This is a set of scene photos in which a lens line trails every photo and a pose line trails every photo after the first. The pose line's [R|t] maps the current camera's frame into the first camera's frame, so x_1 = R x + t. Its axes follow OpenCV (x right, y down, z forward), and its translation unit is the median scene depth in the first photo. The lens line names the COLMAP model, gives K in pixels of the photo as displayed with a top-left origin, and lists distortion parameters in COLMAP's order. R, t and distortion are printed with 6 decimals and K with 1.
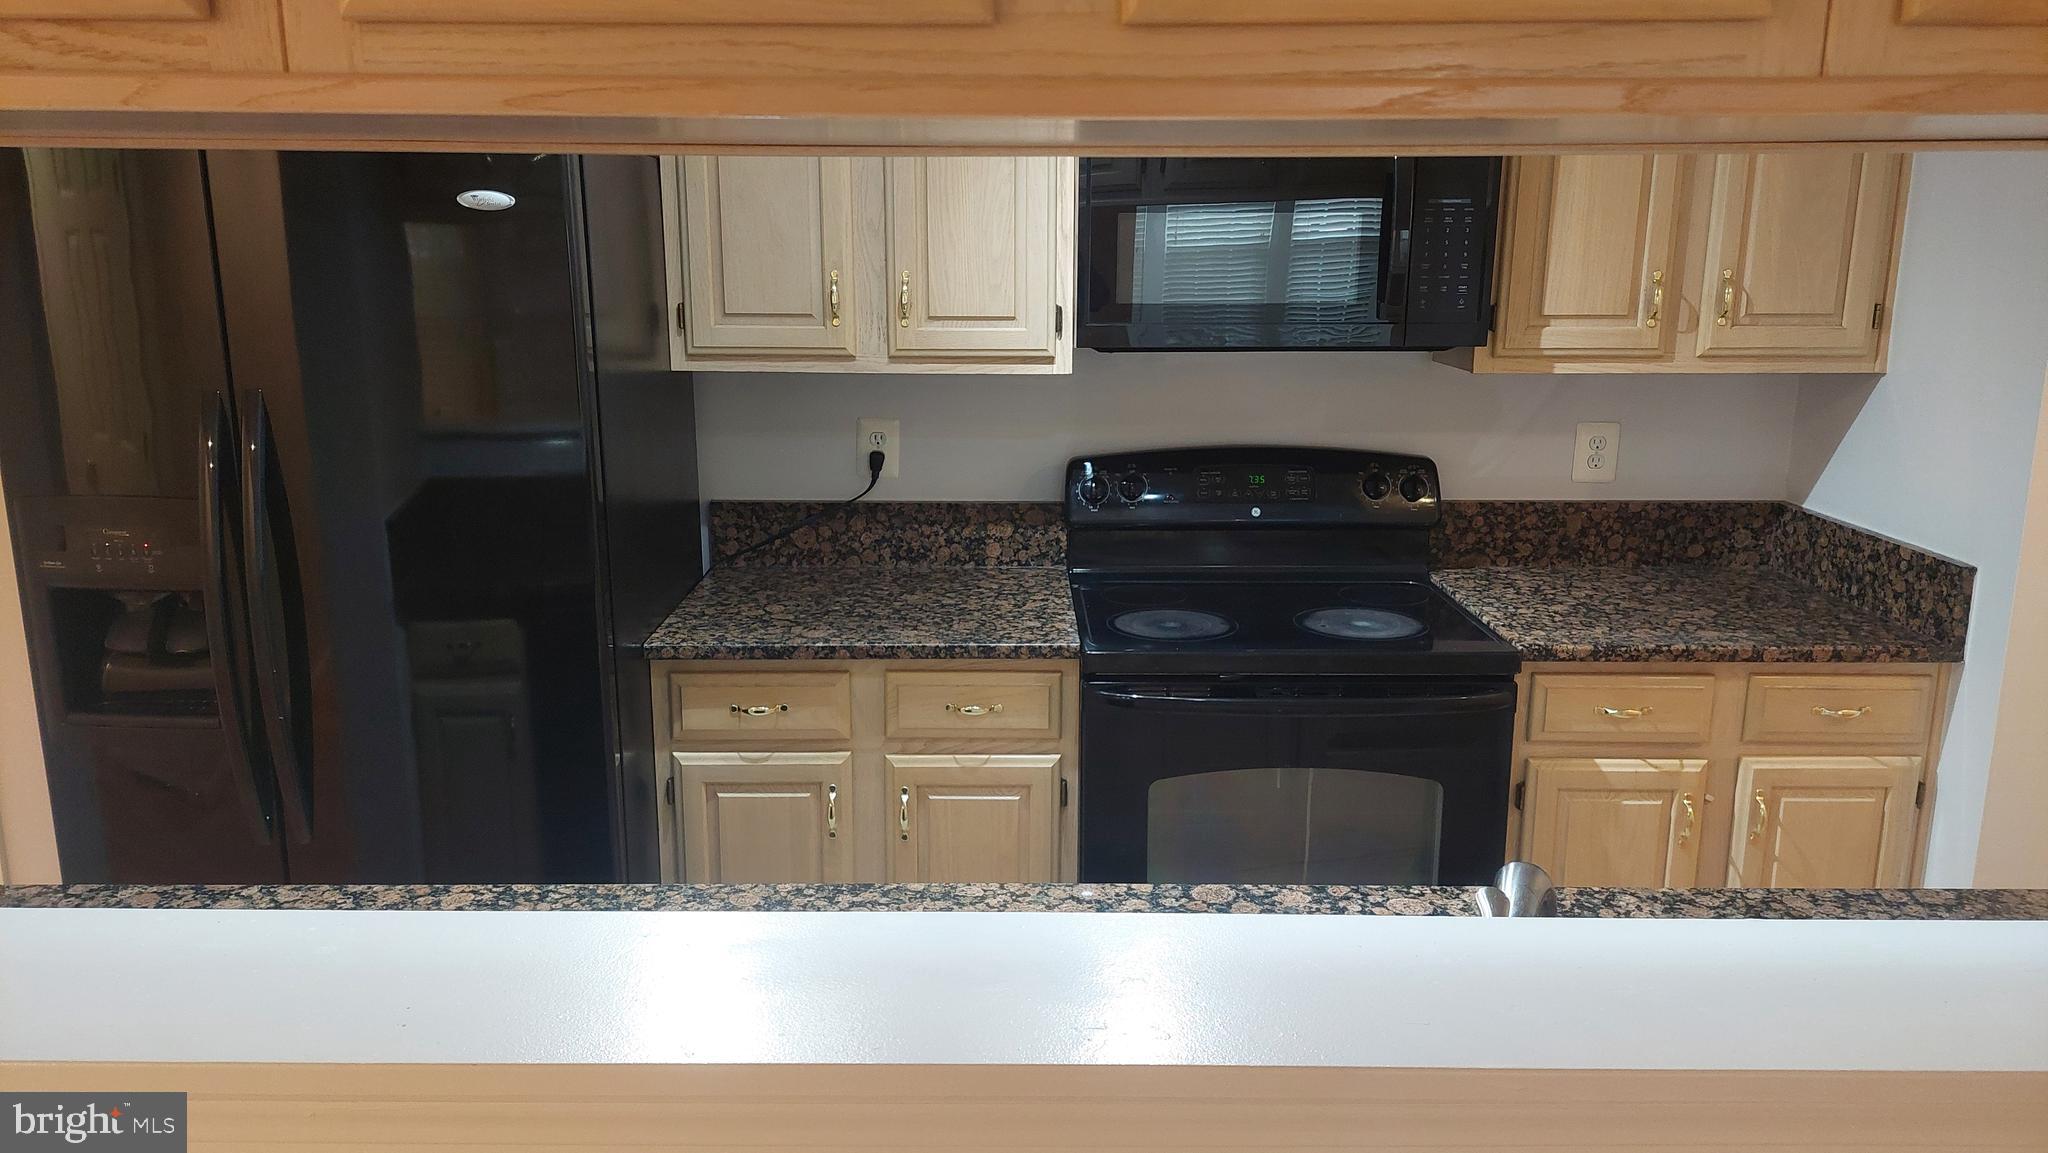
lens RADIAL K [[1459.8, 0, 1034.9], [0, 1459.8, 583.2], [0, 0, 1]] dist [0.084393, -0.098921]
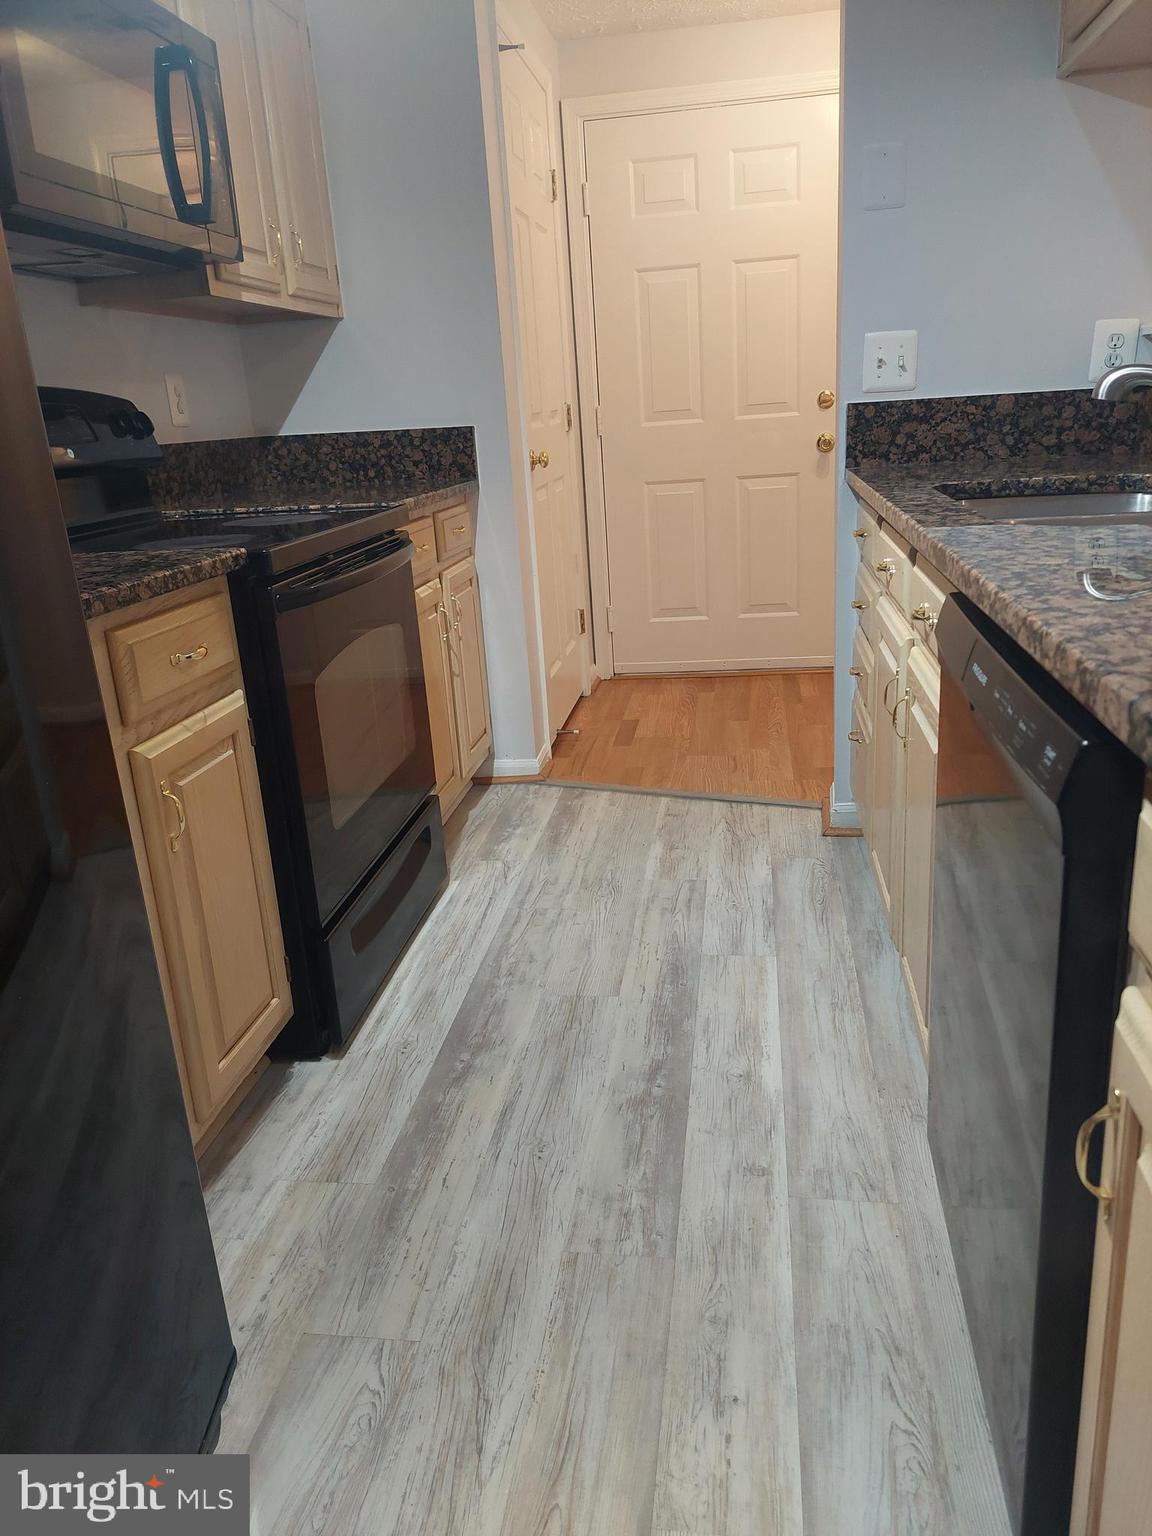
lens RADIAL K [[1100.7, 0, 577.8], [0, 1100.7, 762.9], [0, 0, 1]] dist [0.076379, -0.092446]
pose [[0.153487, -0.315238, 0.936519, -0.512621], [0.282905, 0.922095, 0.264017, 0.035212], [-0.946787, 0.224423, 0.230712, 0.583038]]
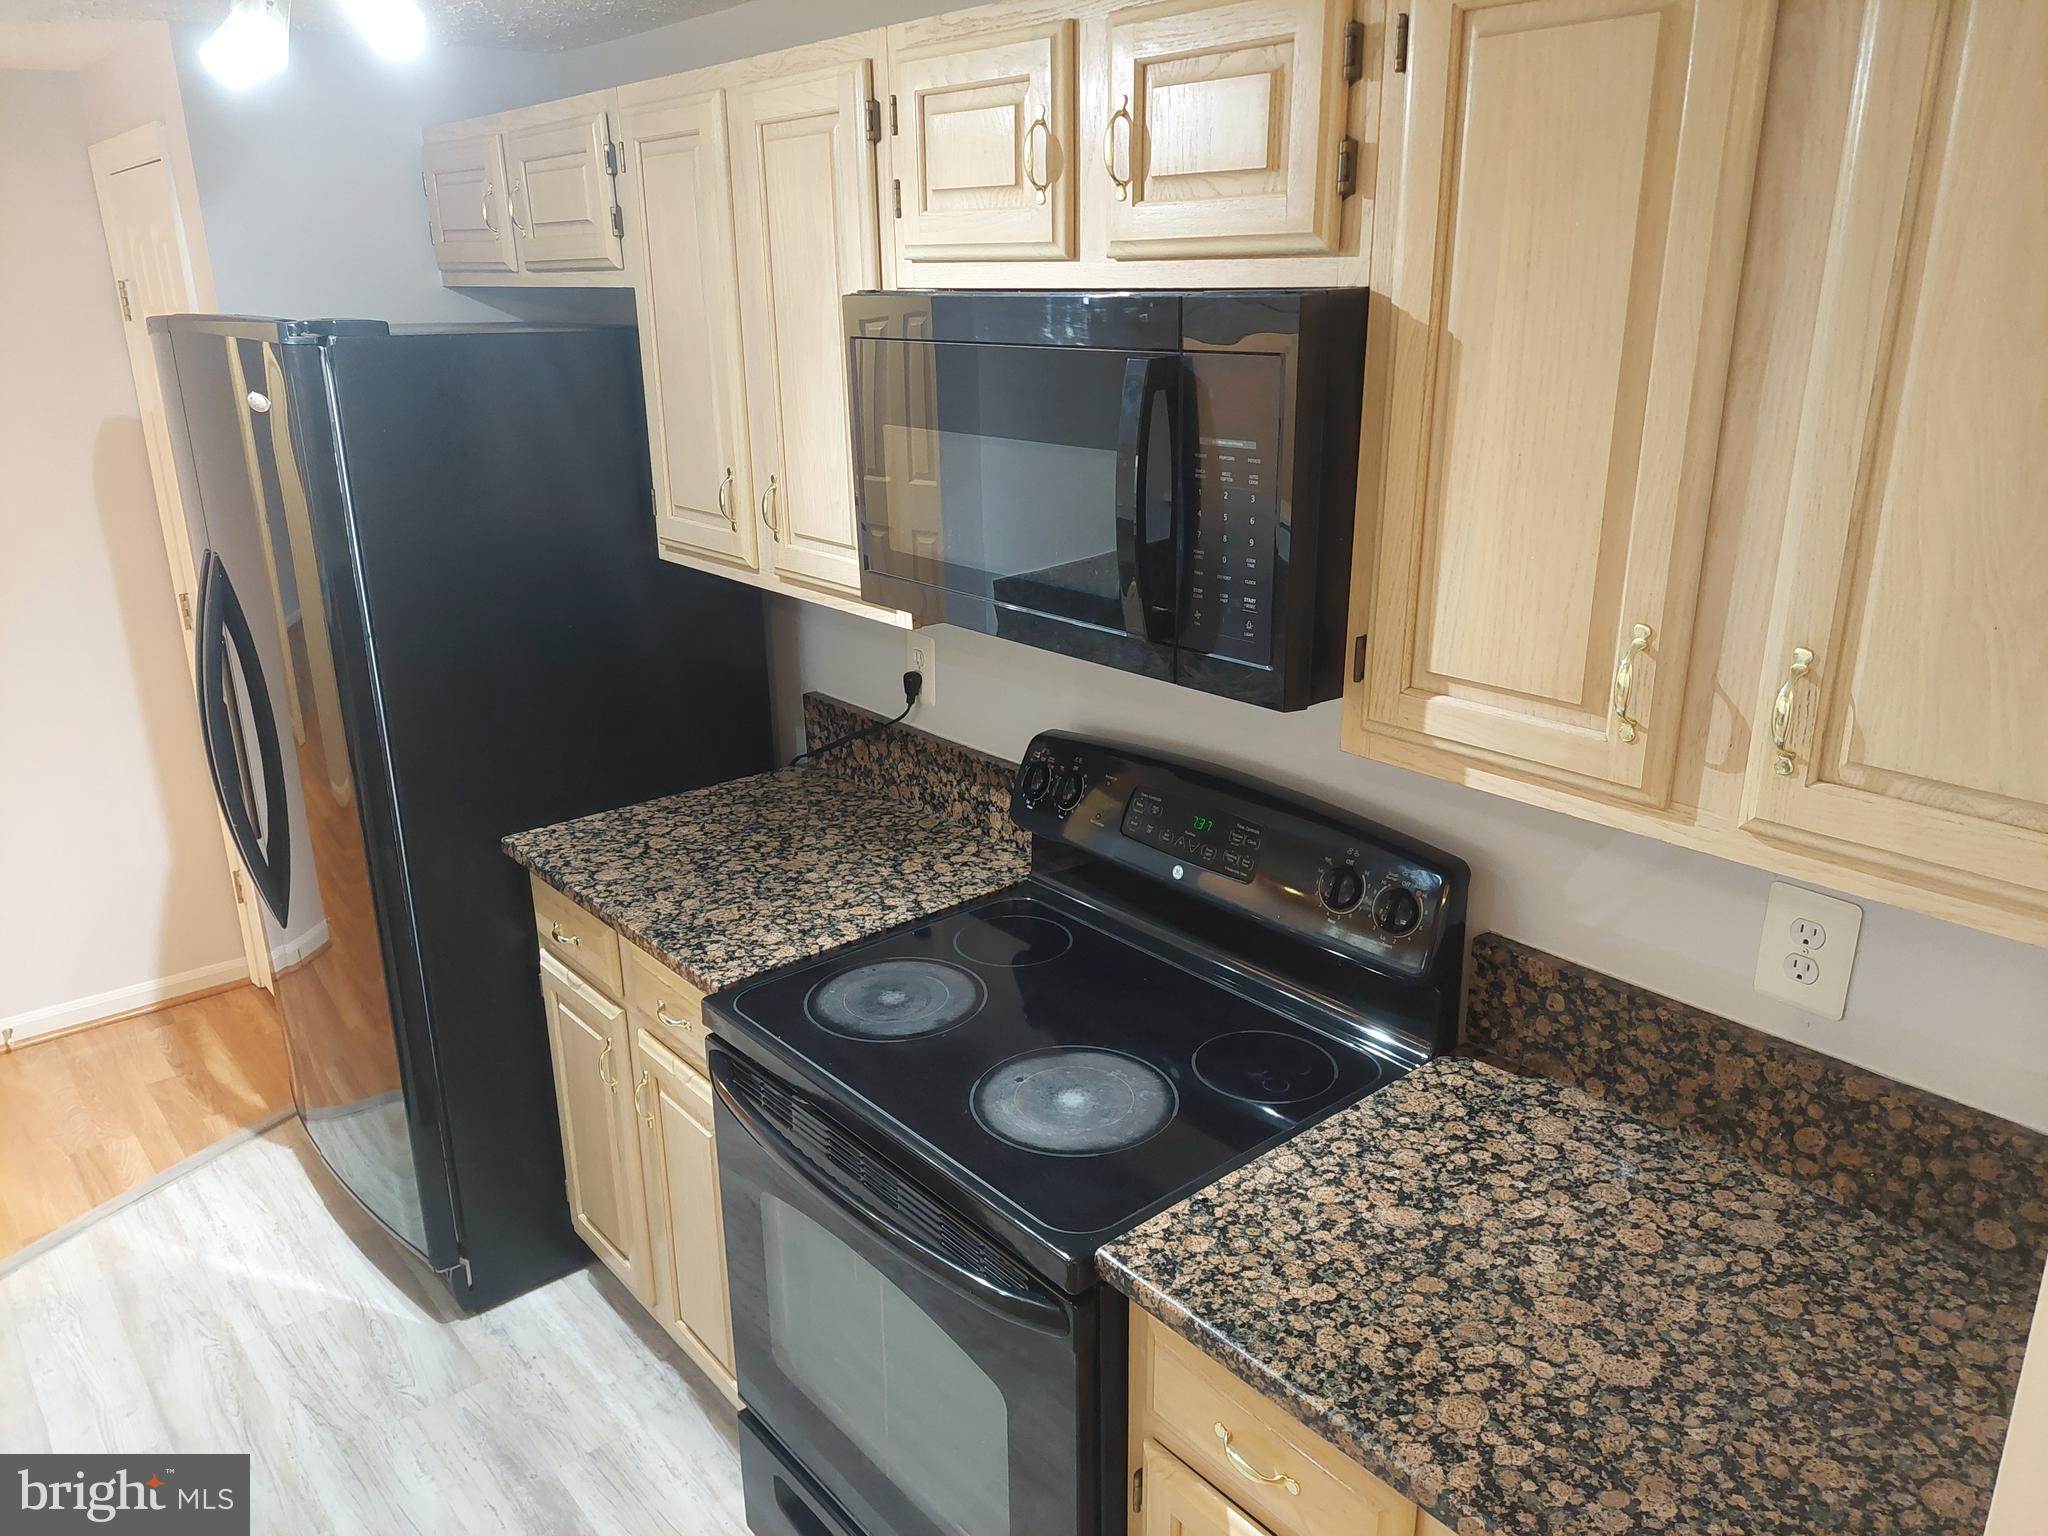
lens RADIAL K [[1467.6, 0, 1035.9], [0, 1467.6, 761.6], [0, 0, 1]] dist [0.076379, -0.092446]
pose [[0.642584, 0.227977, -0.731514, 0.582440], [-0.158999, 0.973603, 0.163755, -0.195364], [0.749537, 0.011084, 0.661870, 0.514199]]
